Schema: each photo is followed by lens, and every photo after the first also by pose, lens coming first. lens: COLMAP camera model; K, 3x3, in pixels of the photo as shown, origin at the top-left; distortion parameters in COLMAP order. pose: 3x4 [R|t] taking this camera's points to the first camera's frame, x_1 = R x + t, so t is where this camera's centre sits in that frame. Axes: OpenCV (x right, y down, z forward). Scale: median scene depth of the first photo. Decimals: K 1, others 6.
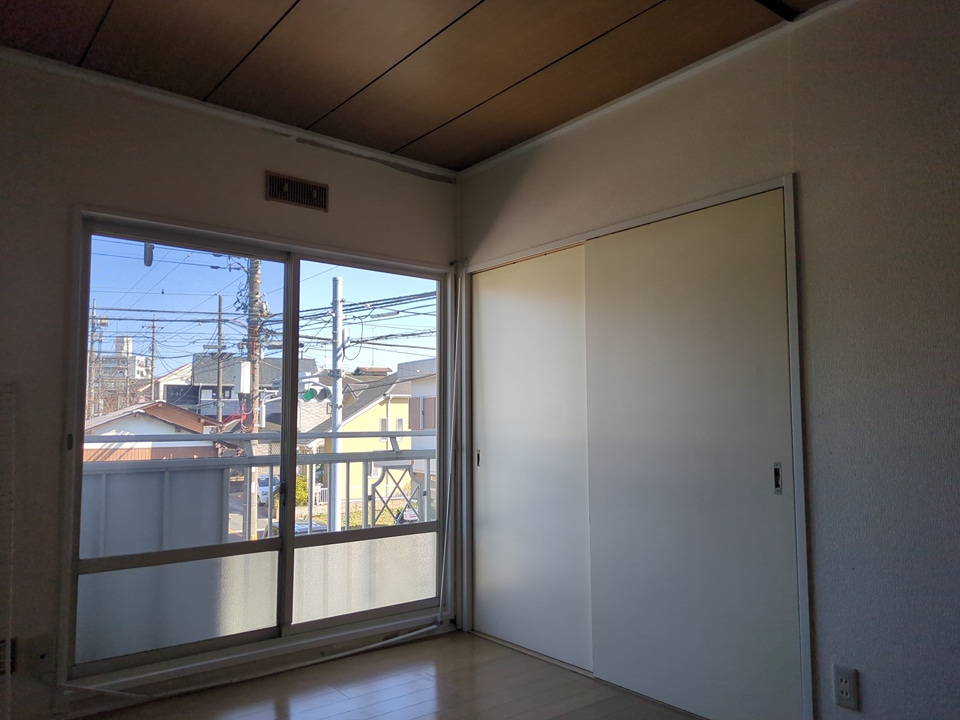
lens RADIAL K [[726.5, 0, 487.1], [0, 726.5, 365.9], [0, 0, 1]] dist [0.055495, -0.037364]
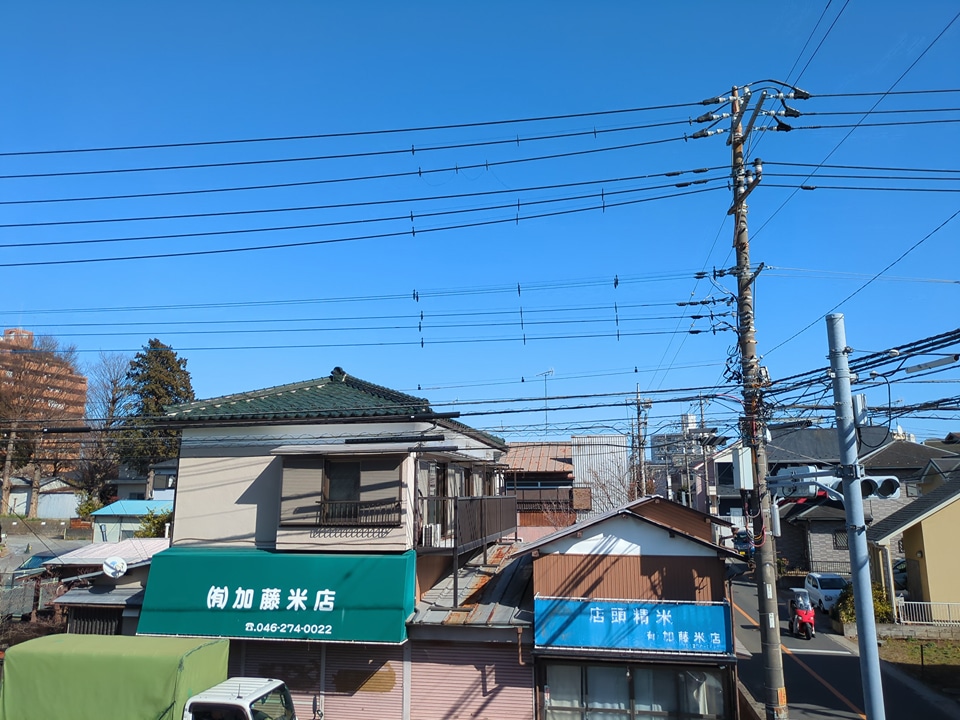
lens RADIAL K [[726.5, 0, 472.7], [0, 726.5, 364.0], [0, 0, 1]] dist [0.055495, -0.037364]
pose [[0.725827, -0.121385, -0.677083, -0.010436], [0.053482, 0.991286, -0.120382, -0.021129], [0.685795, 0.051165, 0.725994, 0.338153]]
